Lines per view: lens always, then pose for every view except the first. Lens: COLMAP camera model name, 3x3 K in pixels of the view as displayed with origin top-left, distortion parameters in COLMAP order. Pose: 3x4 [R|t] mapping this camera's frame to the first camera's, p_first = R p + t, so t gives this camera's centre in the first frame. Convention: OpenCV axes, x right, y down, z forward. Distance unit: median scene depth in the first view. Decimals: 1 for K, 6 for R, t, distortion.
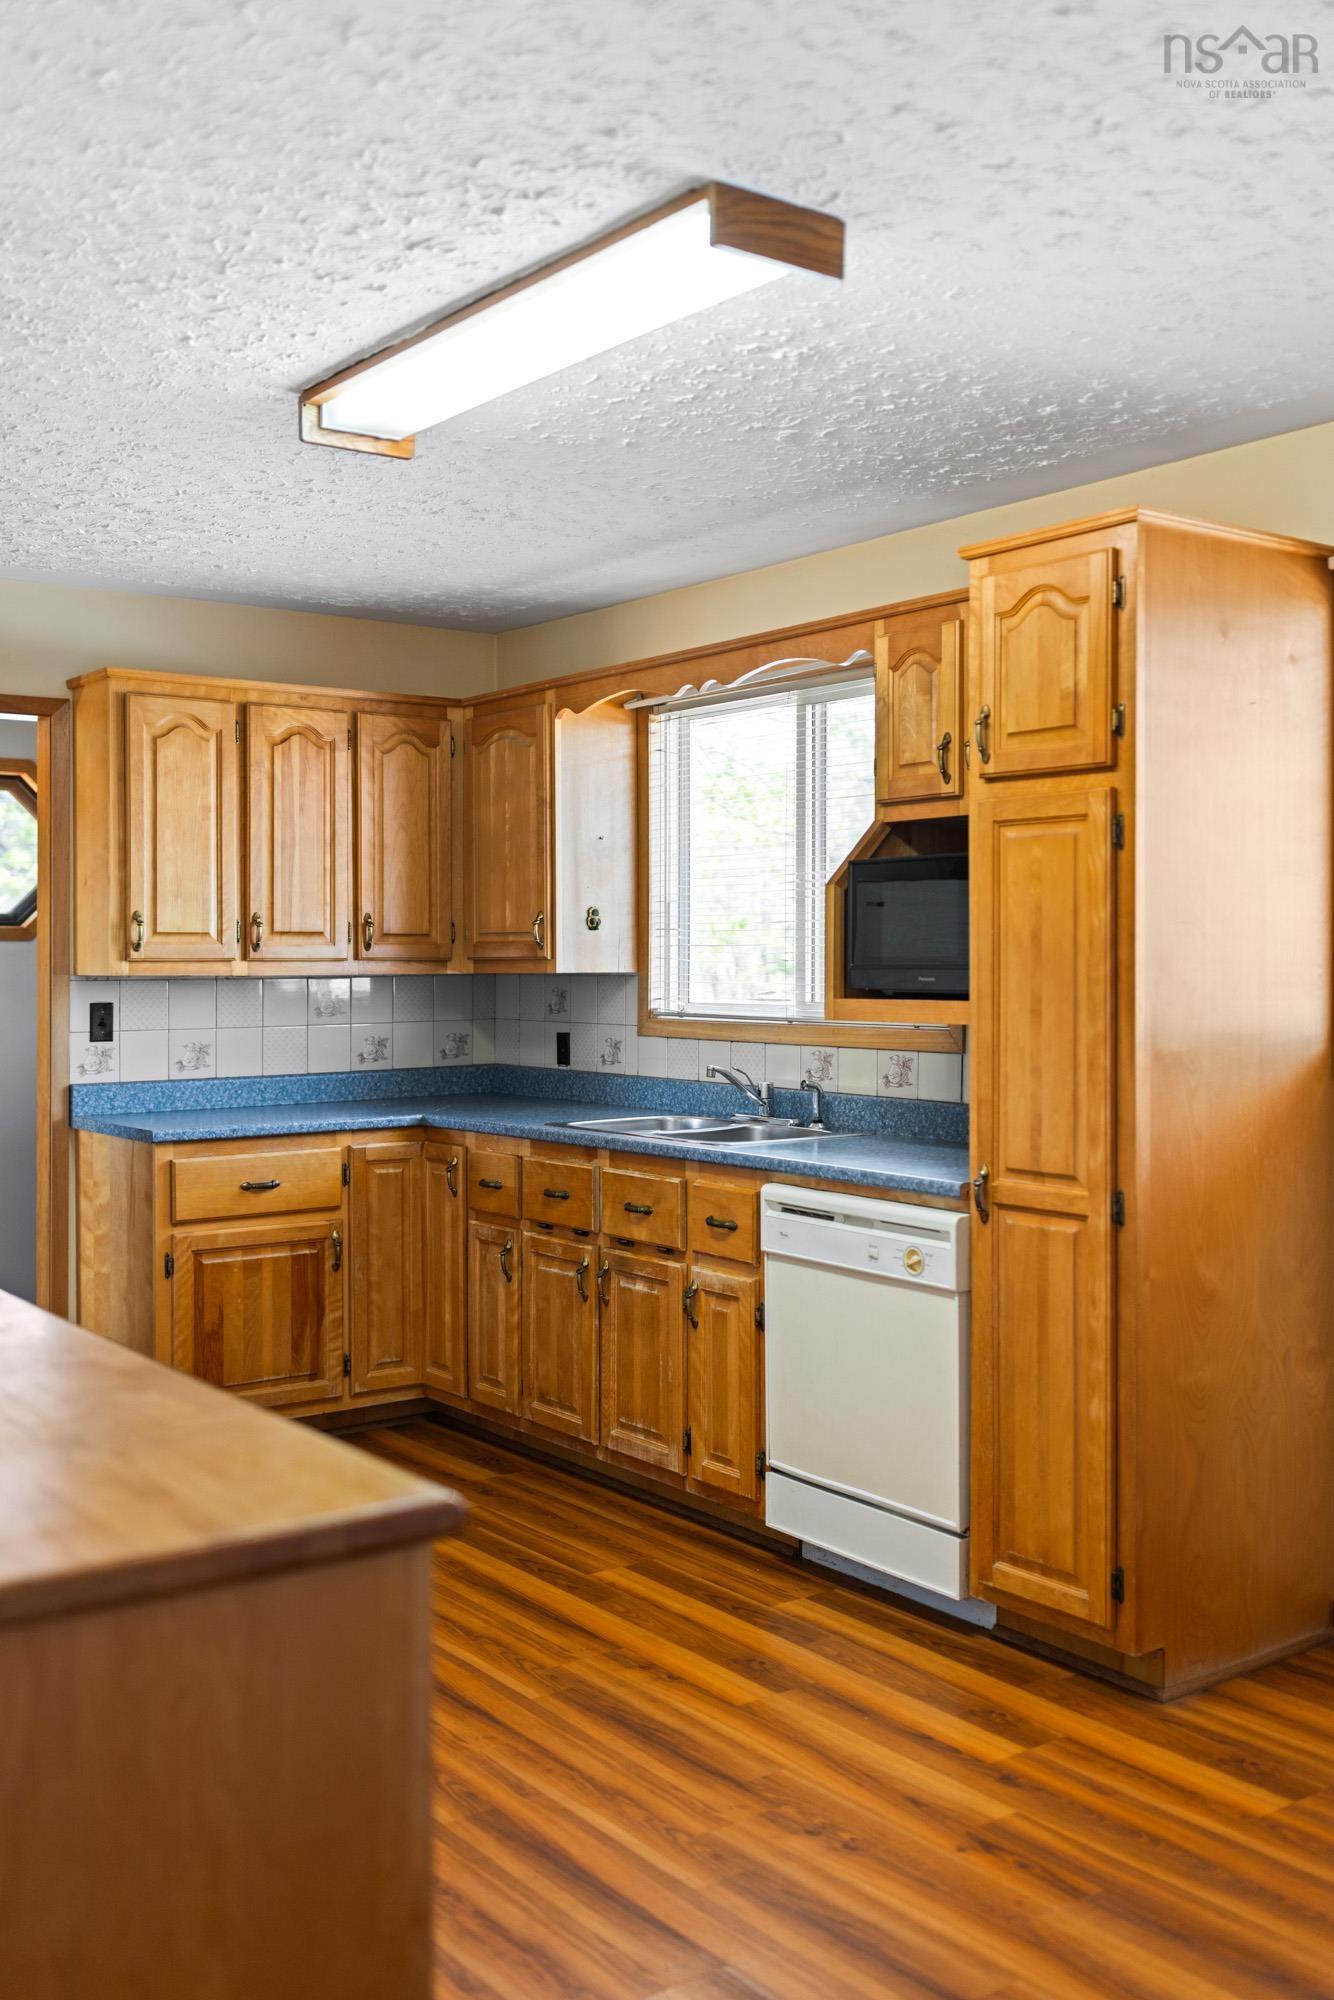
lens RADIAL K [[1902.6, 0, 673.2], [0, 1902.6, 963.8], [0, 0, 1]] dist [0.000767, 0.000000]
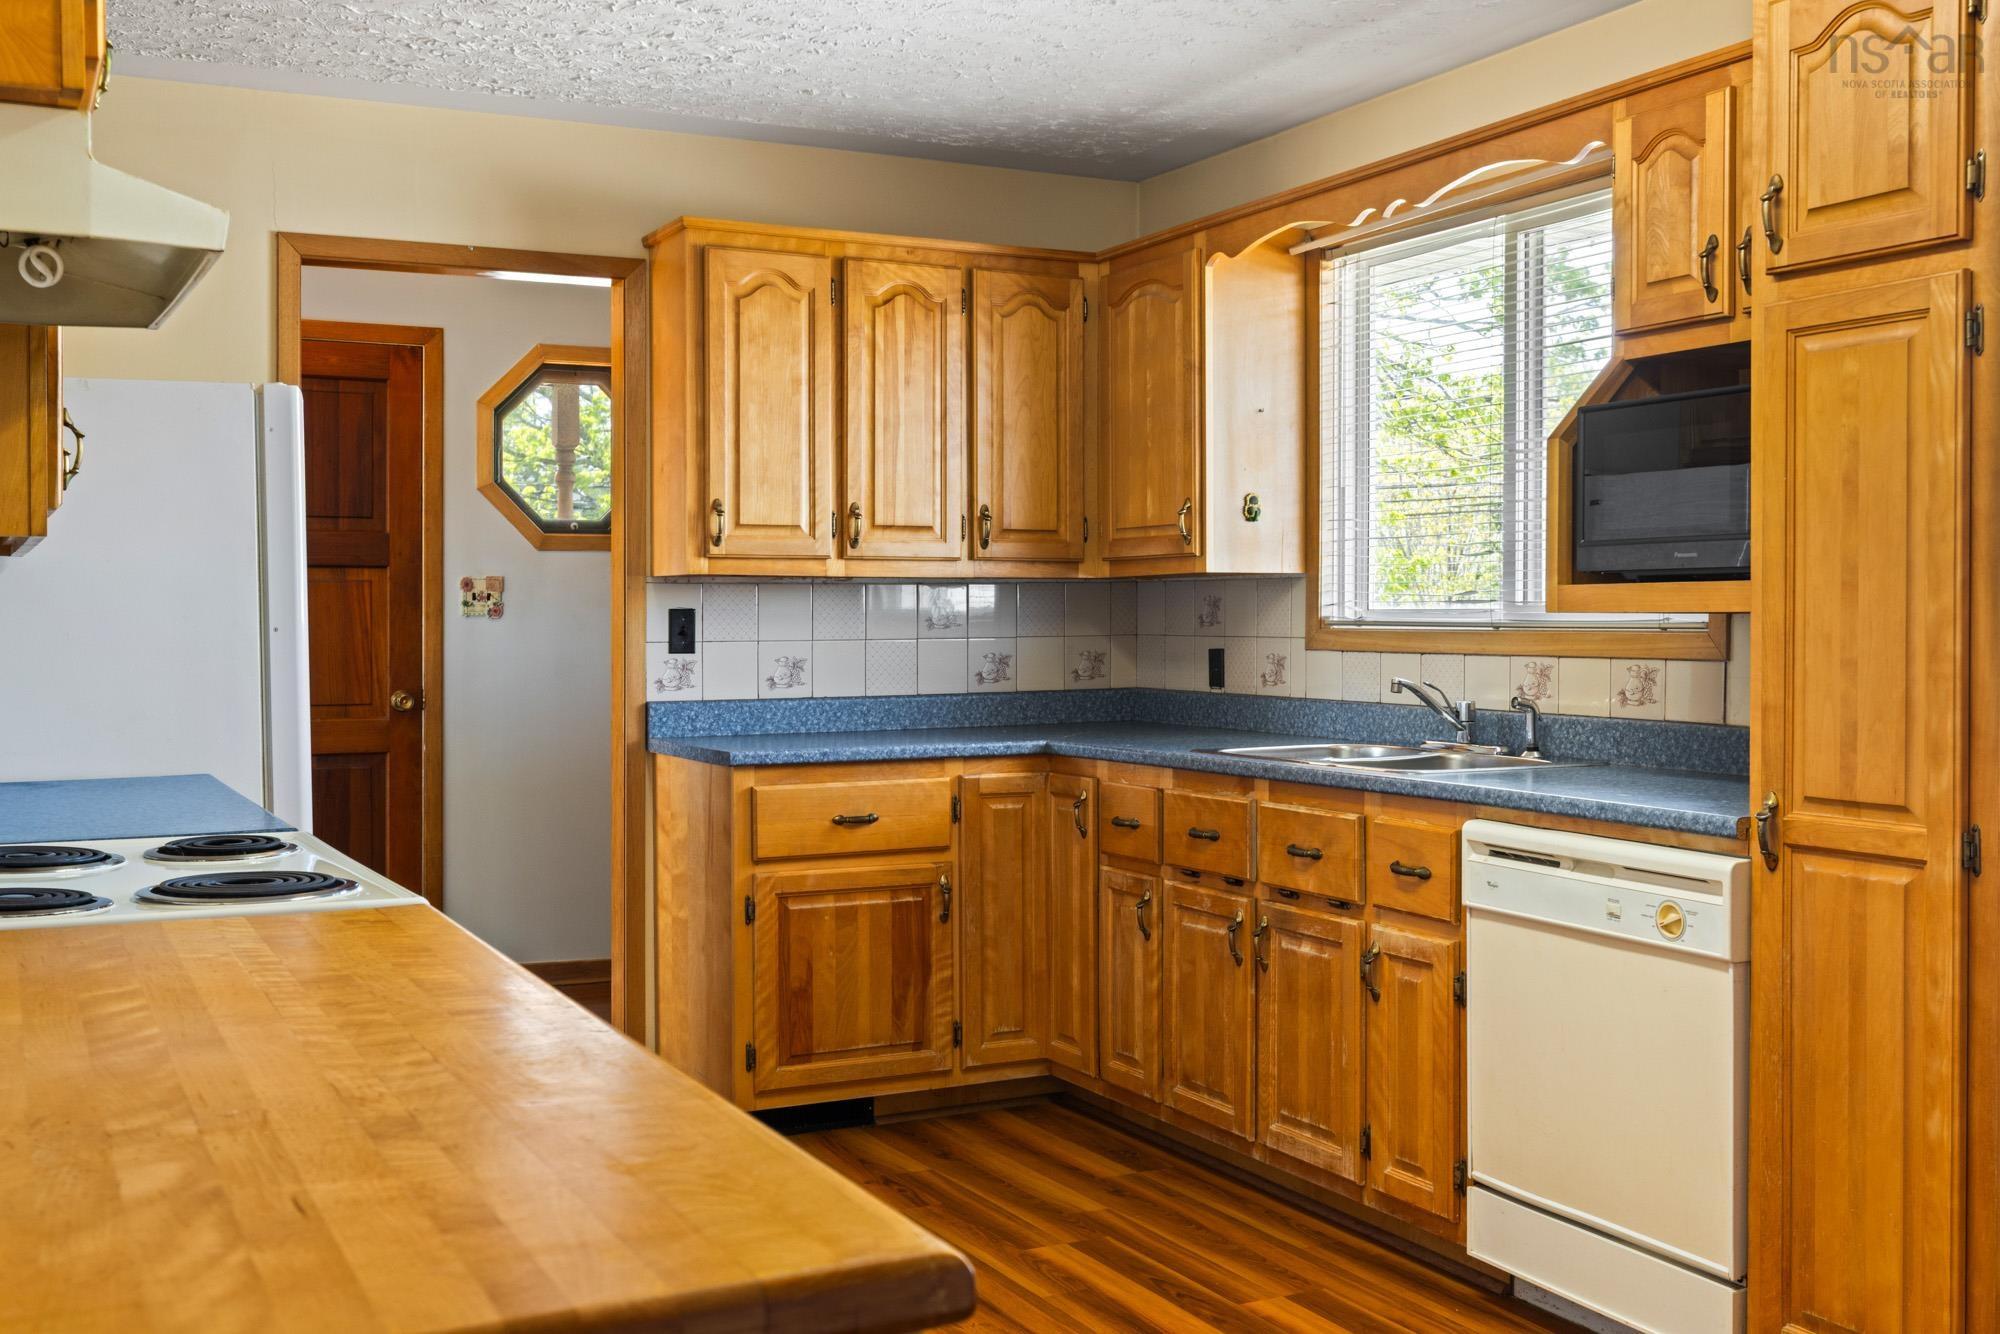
lens RADIAL K [[2021.3, 0, 1005.3], [0, 2021.3, 642.6], [0, 0, 1]] dist [-0.003926, 0.000000]
pose [[0.985937, 0.002302, -0.167104, -0.000529], [-0.000435, 0.999937, 0.011209, 0.032617], [0.167119, -0.010979, 0.985876, 0.145123]]
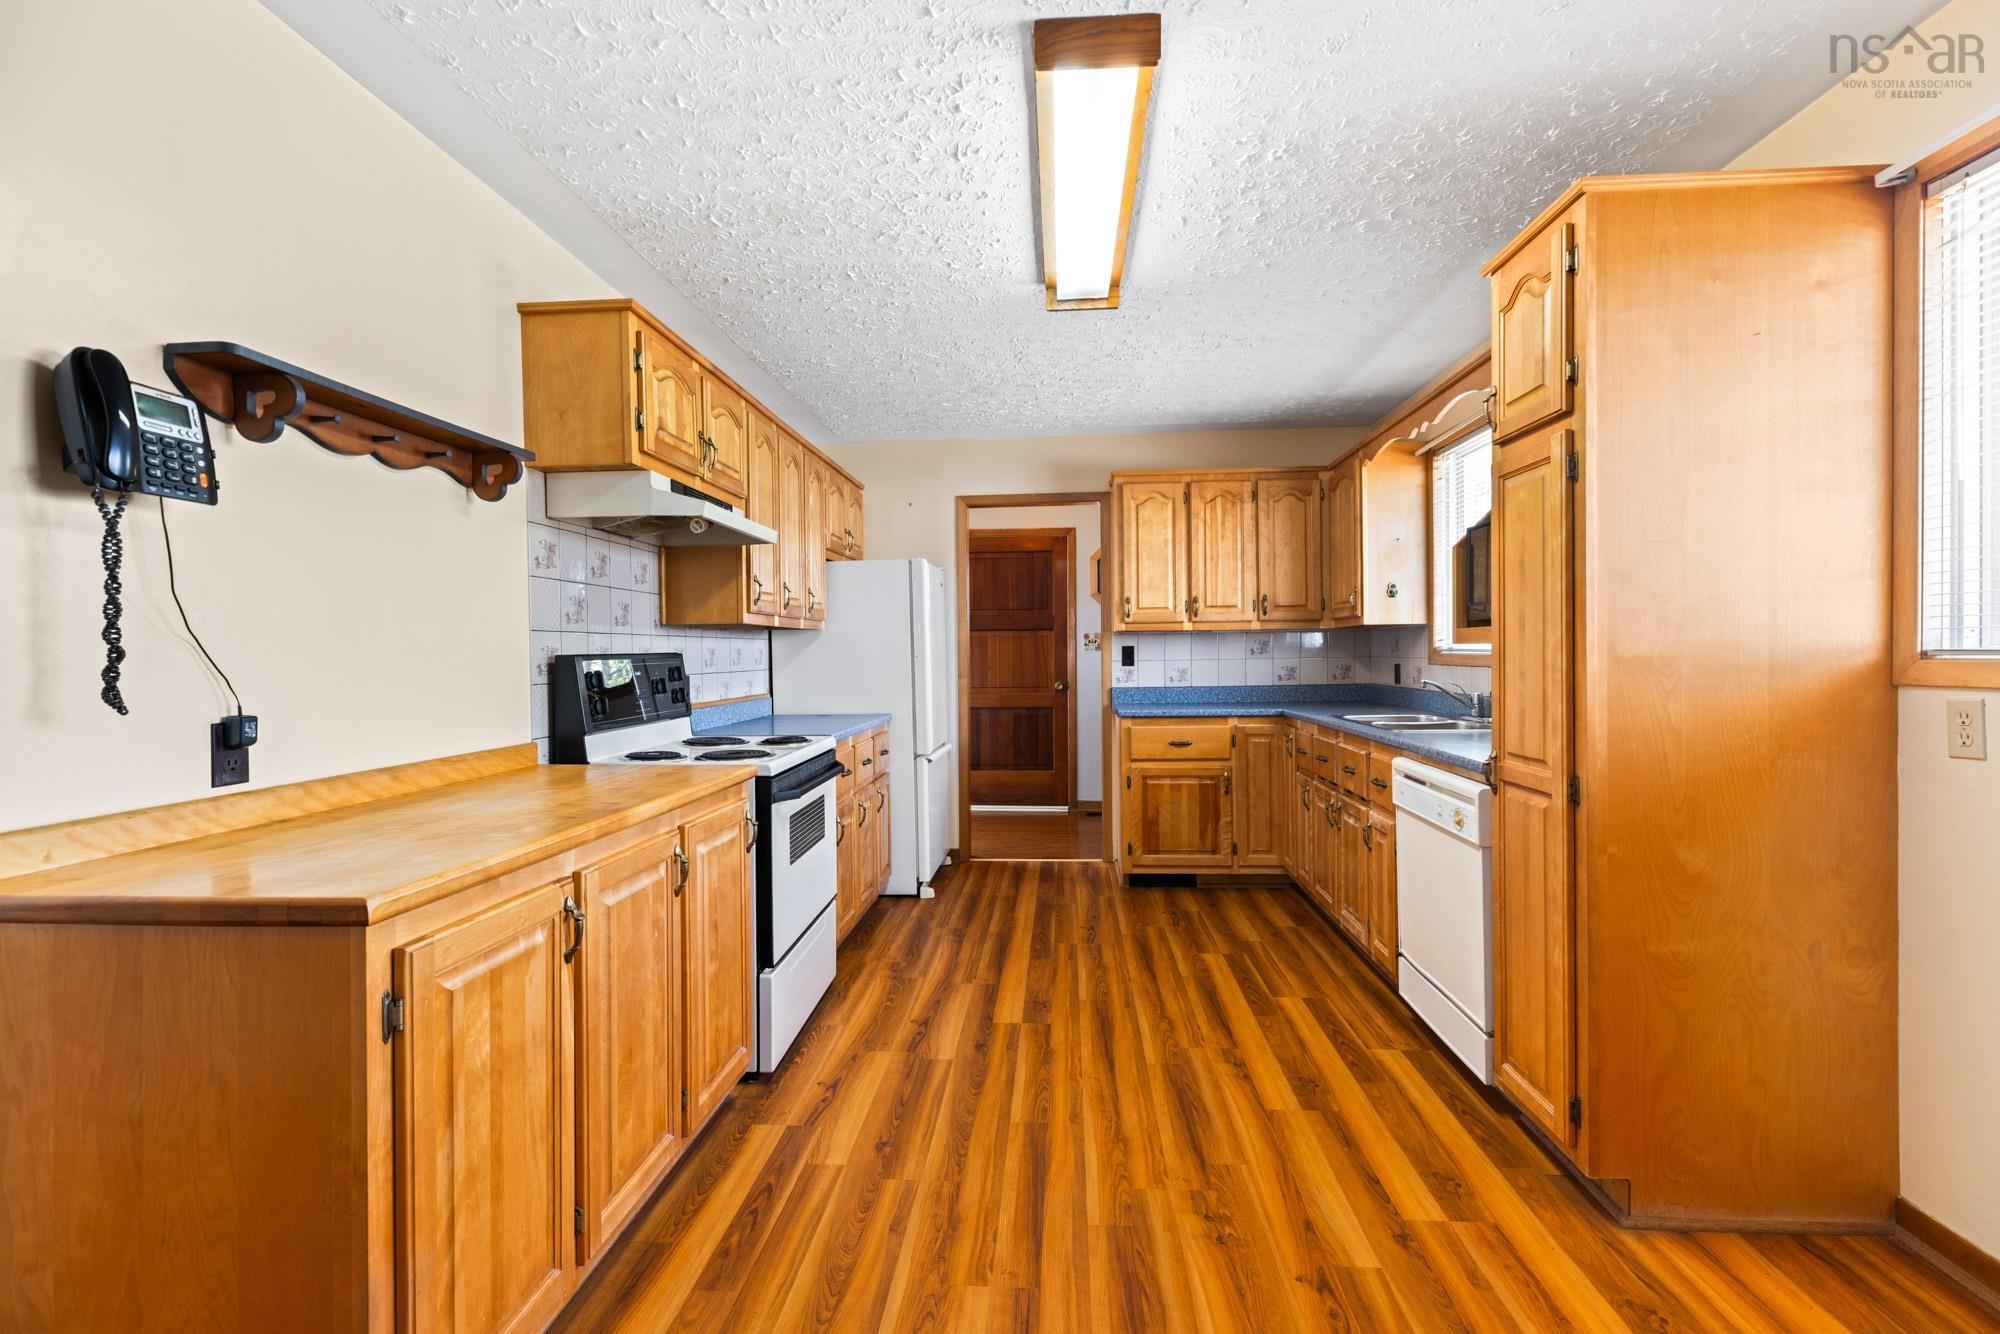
lens RADIAL K [[900.6, 0, 1018.1], [0, 900.6, 657.1], [0, 0, 1]] dist [0.006201, -0.001629]
pose [[0.764437, -0.002445, -0.644694, 0.263918], [0.007684, 0.999956, 0.005320, 0.033159], [0.644653, -0.009020, 0.764422, 0.285172]]
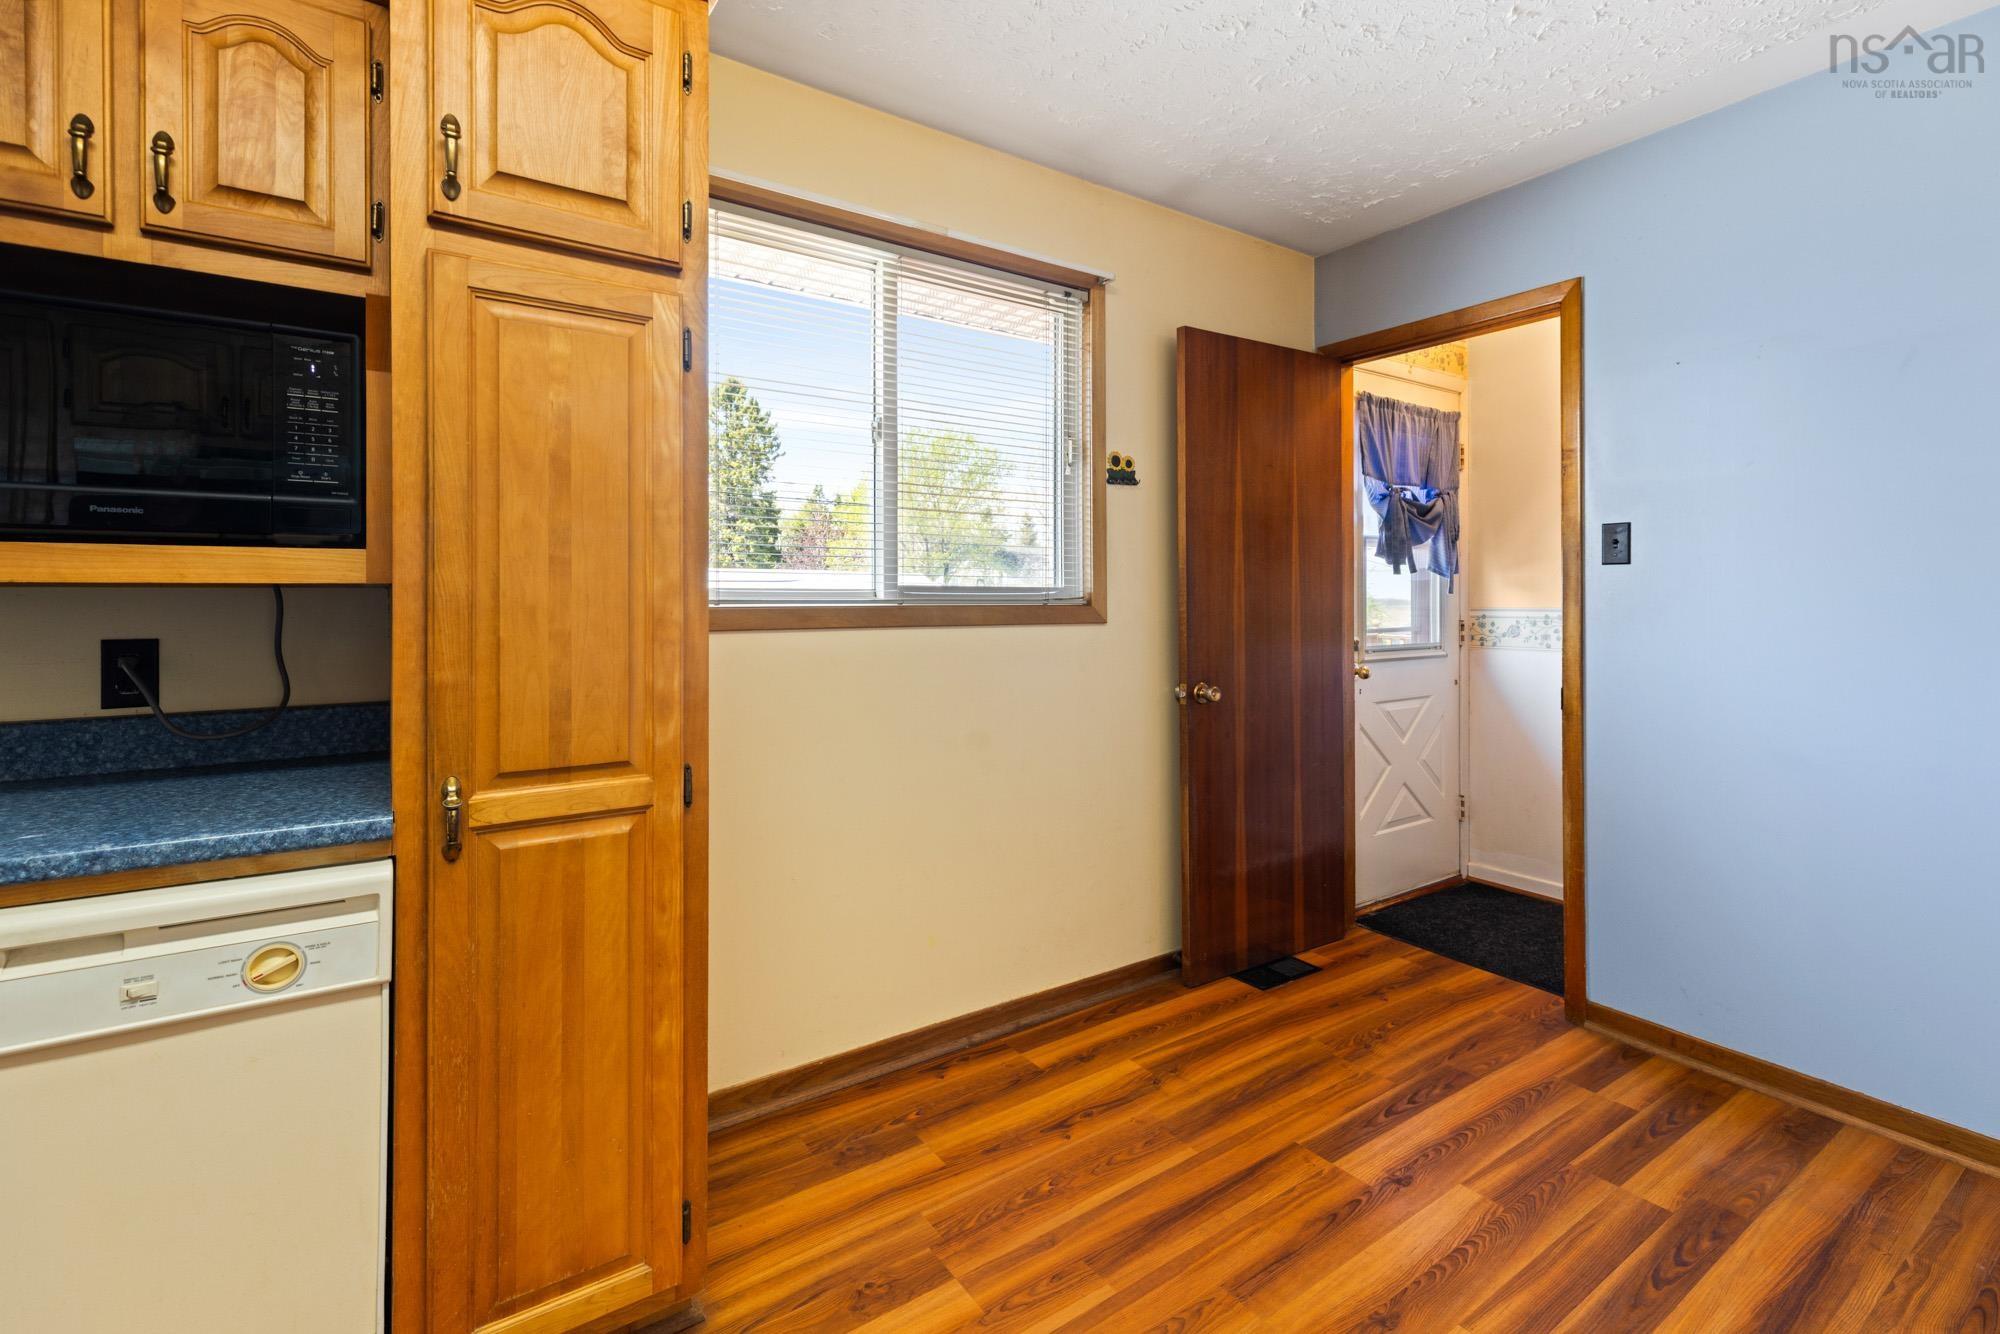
lens RADIAL K [[900.6, 0, 1037.2], [0, 900.6, 602.1], [0, 0, 1]] dist [0.006201, -0.001629]
pose [[0.035106, -0.002693, 0.999380, -0.134909], [0.002204, 0.999994, 0.002618, 0.035394], [-0.999381, 0.002111, 0.035112, 0.661308]]
